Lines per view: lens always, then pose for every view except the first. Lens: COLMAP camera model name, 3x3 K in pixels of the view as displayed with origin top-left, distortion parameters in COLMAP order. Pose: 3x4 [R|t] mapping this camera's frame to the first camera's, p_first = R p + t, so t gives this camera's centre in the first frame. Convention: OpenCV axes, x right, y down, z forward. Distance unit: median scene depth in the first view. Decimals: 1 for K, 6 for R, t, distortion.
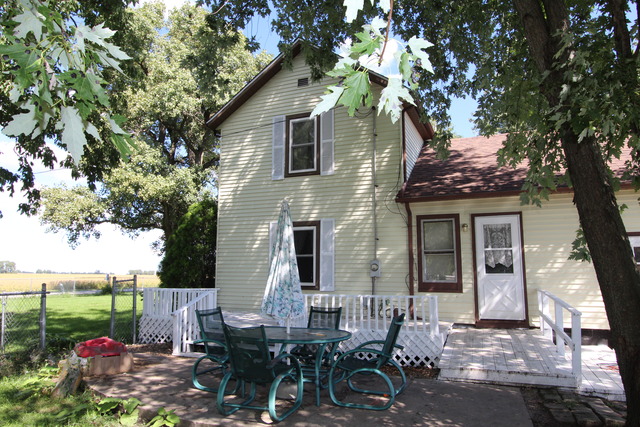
lens RADIAL K [[445.8, 0, 320.0], [0, 445.8, 213.5], [0, 0, 1]] dist [-0.001769, 0.000292]
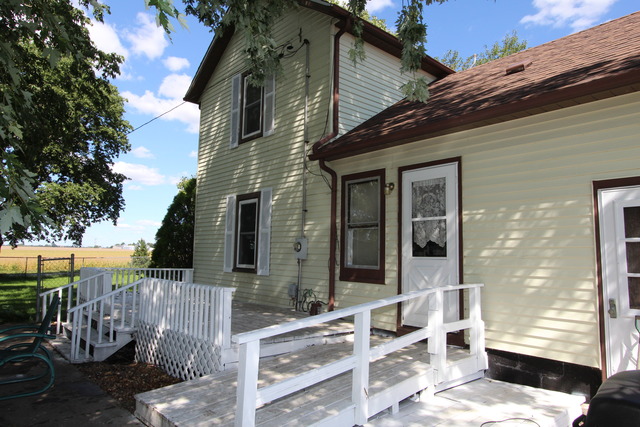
lens RADIAL K [[445.8, 0, 320.0], [0, 445.8, 213.5], [0, 0, 1]] dist [-0.001769, 0.000292]
pose [[0.875289, -0.029620, -0.482693, 0.536486], [0.044754, 0.998801, 0.019864, 0.049631], [0.481525, -0.038989, 0.875564, 0.343628]]
